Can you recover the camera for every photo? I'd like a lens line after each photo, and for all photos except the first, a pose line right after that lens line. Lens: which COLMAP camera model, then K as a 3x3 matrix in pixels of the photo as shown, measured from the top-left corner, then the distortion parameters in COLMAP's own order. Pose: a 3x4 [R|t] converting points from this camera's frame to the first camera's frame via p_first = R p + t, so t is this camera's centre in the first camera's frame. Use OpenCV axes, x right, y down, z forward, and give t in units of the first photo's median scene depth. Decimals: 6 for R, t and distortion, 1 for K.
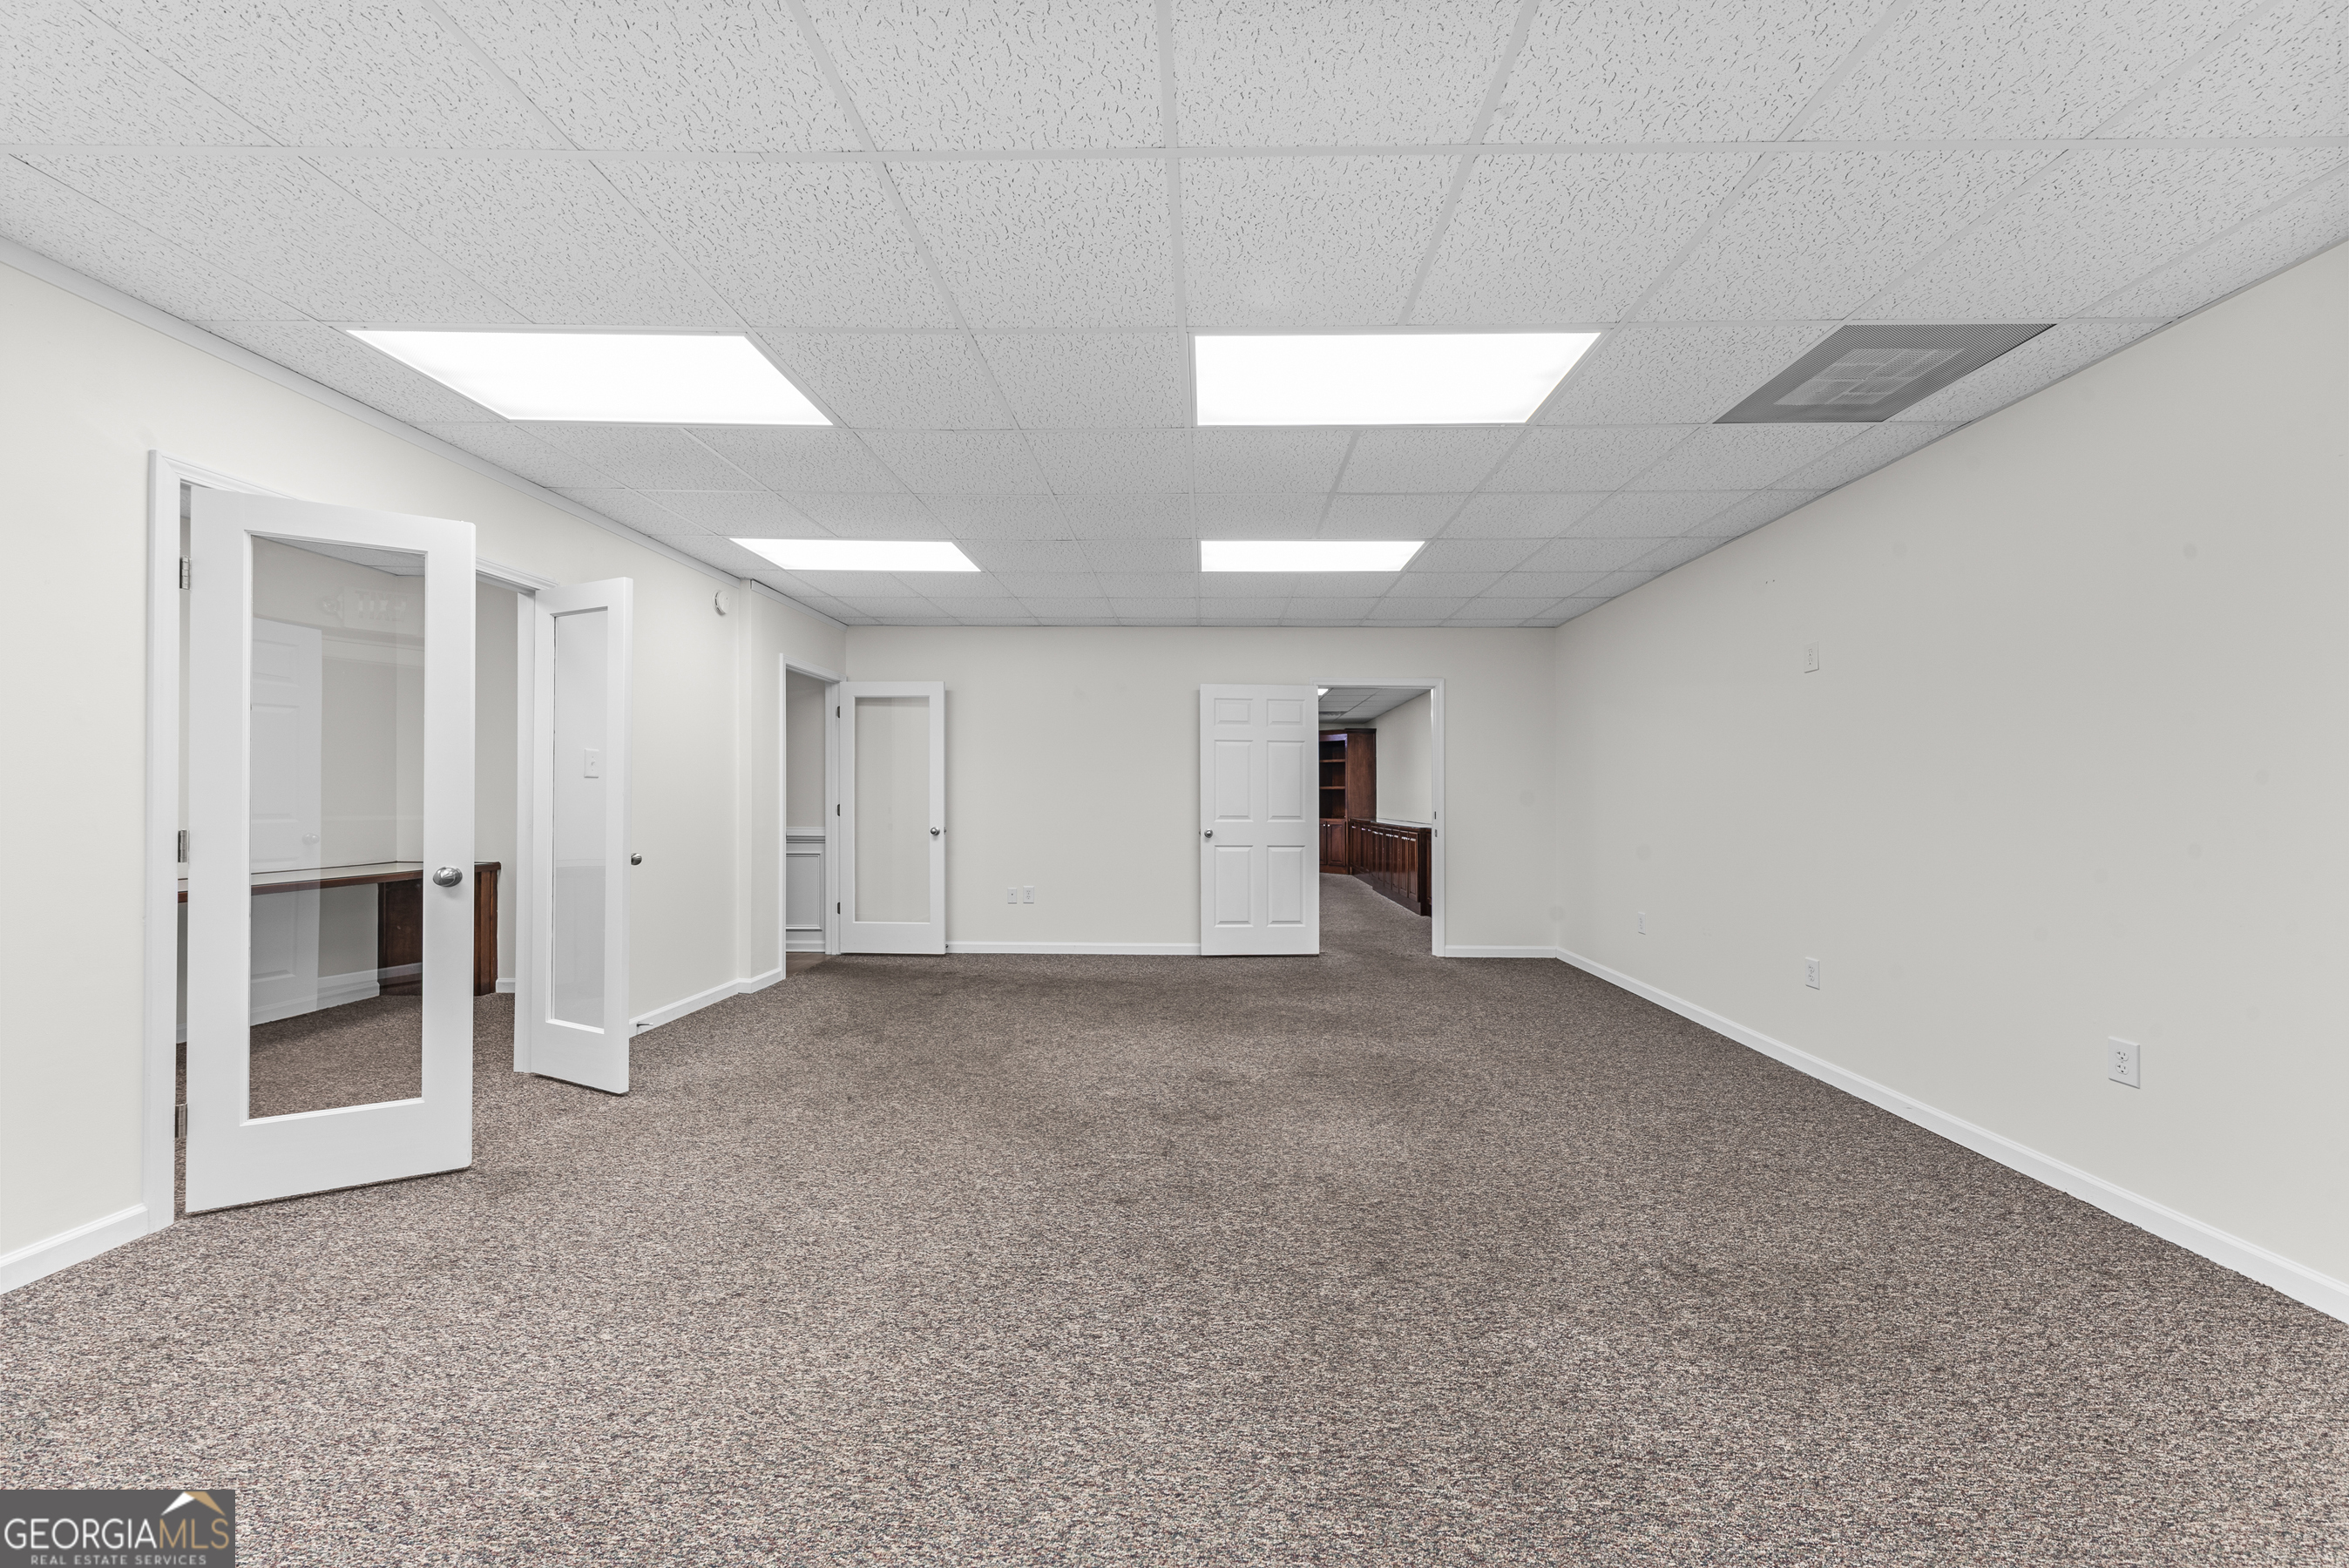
lens RADIAL K [[819.3, 0, 1183.3], [0, 819.3, 793.3], [0, 0, 1]] dist [-0.000065, -0.000199]
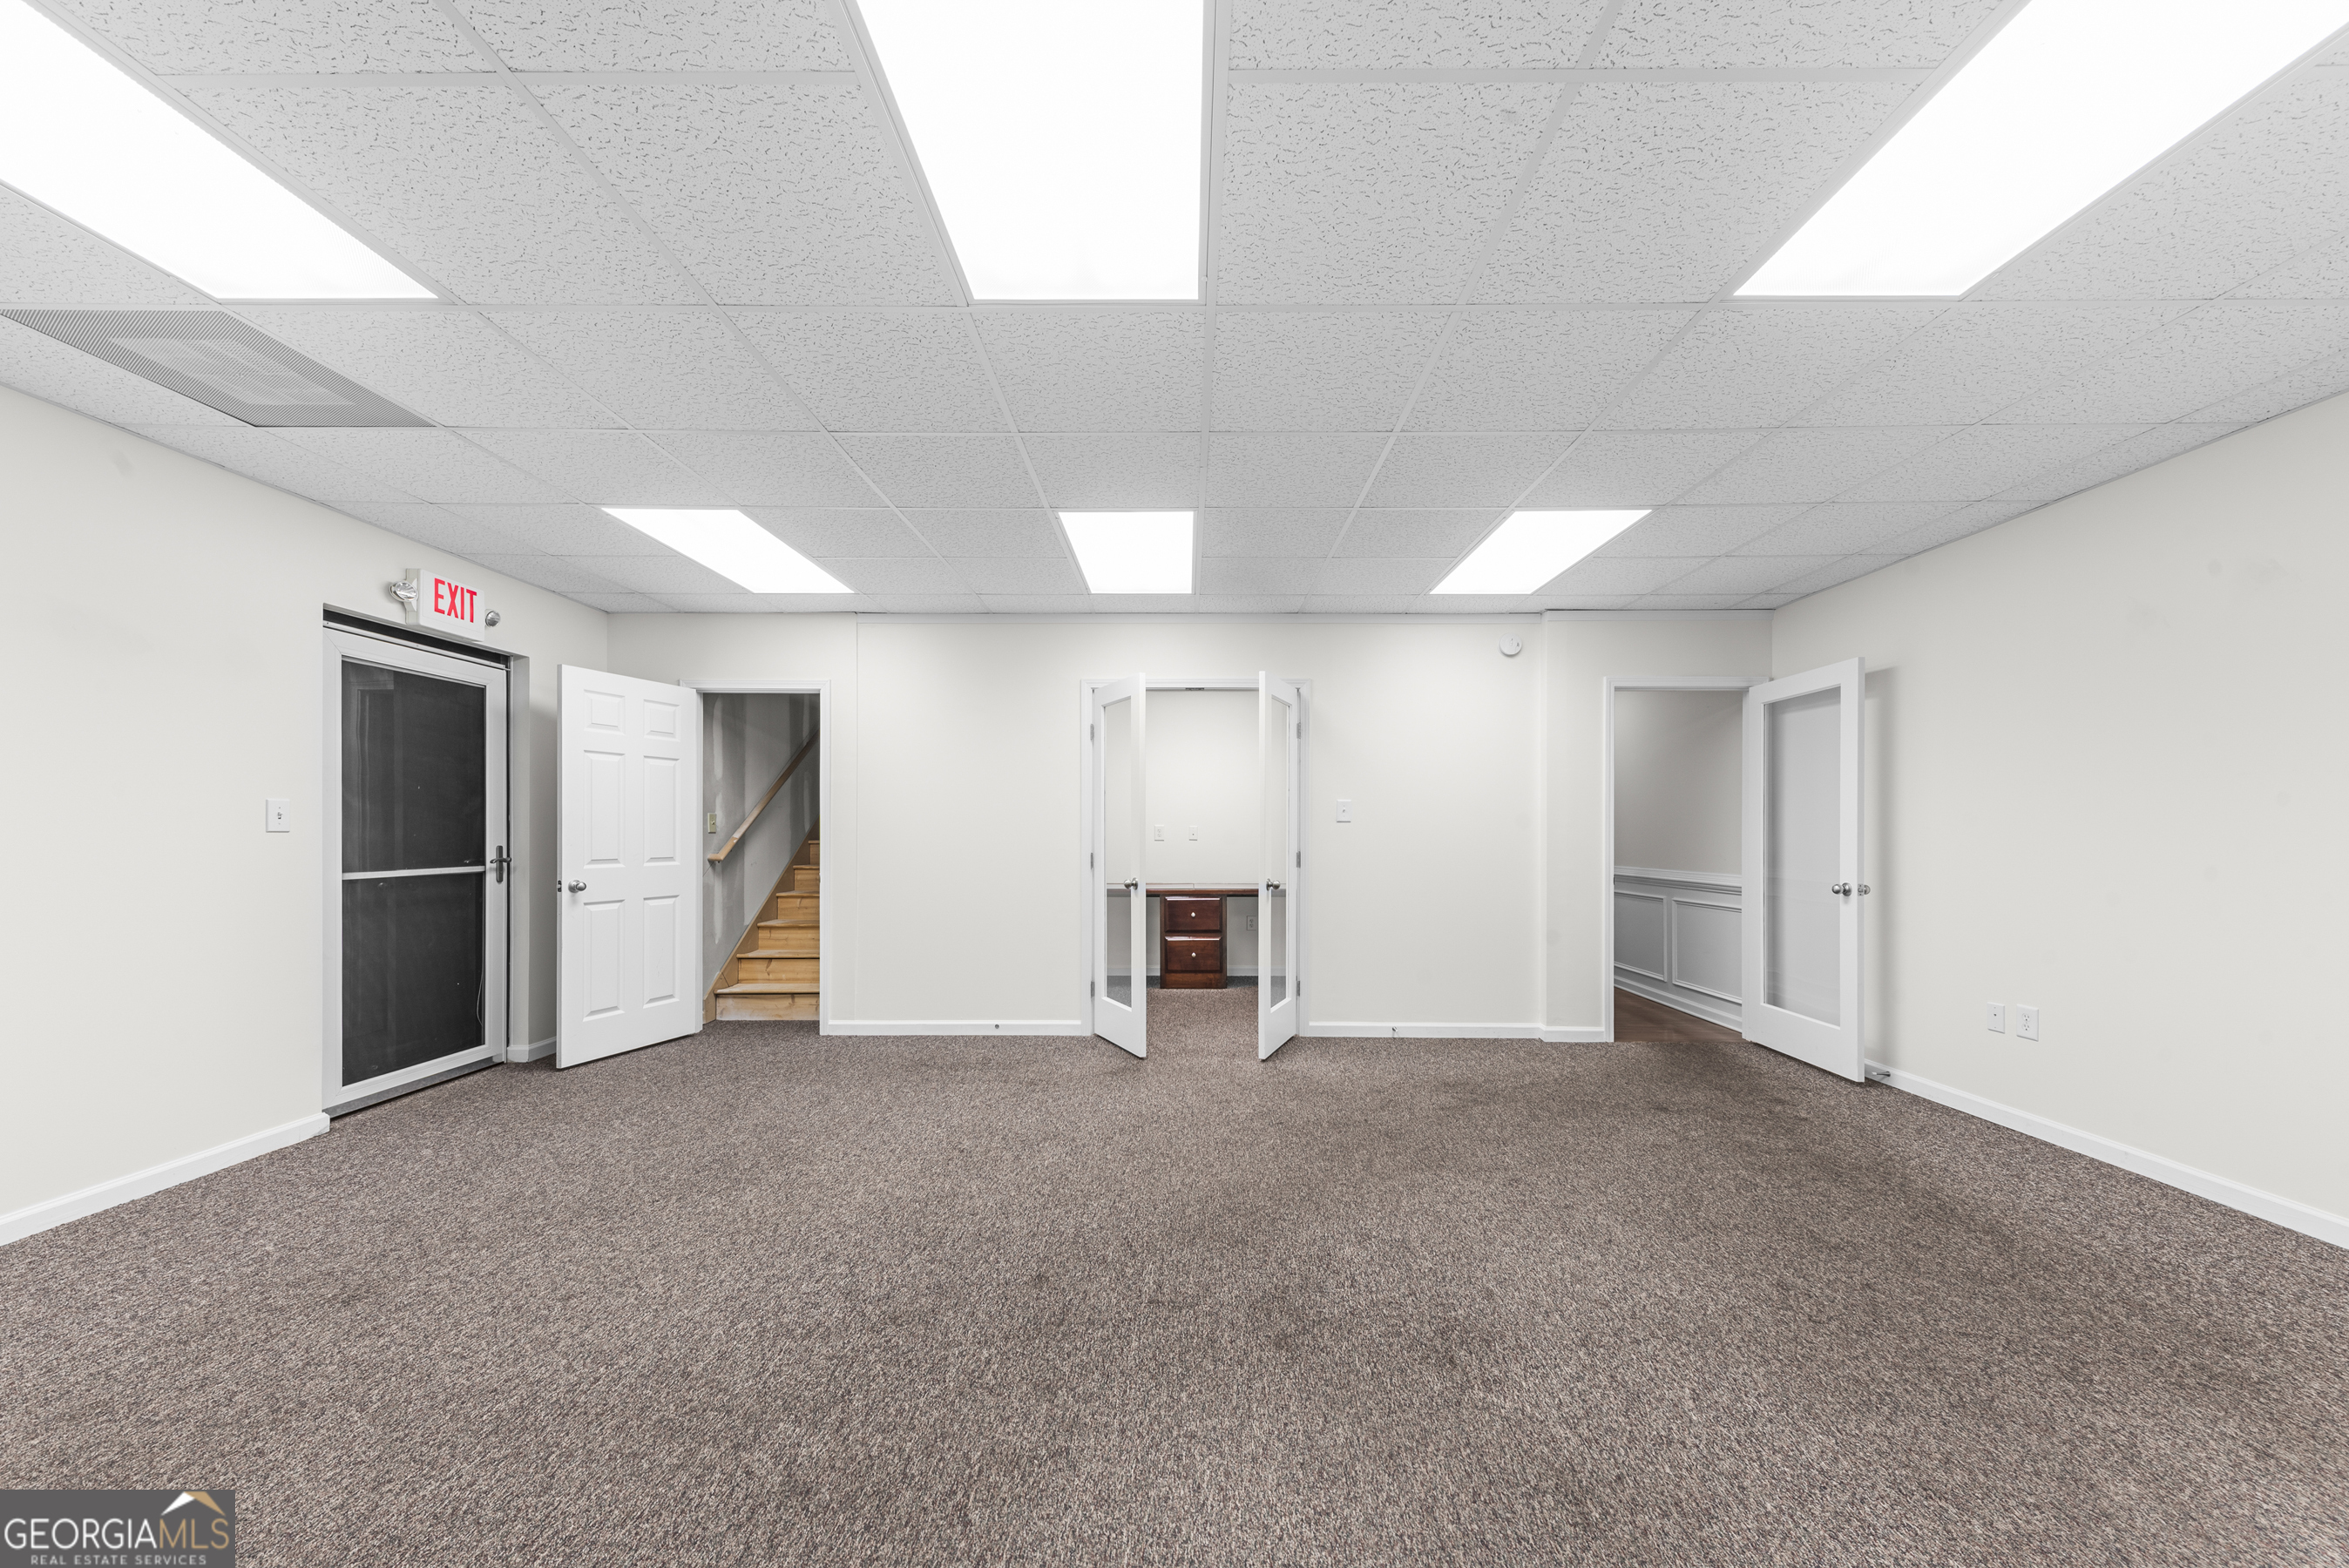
lens RADIAL K [[819.3, 0, 1215.4], [0, 819.3, 829.5], [0, 0, 1]] dist [-0.000065, -0.000199]
pose [[0.018270, -0.008651, -0.999796, 0.656876], [0.002719, 0.999959, -0.008602, 0.004771], [0.999829, -0.002561, 0.018293, 0.917179]]
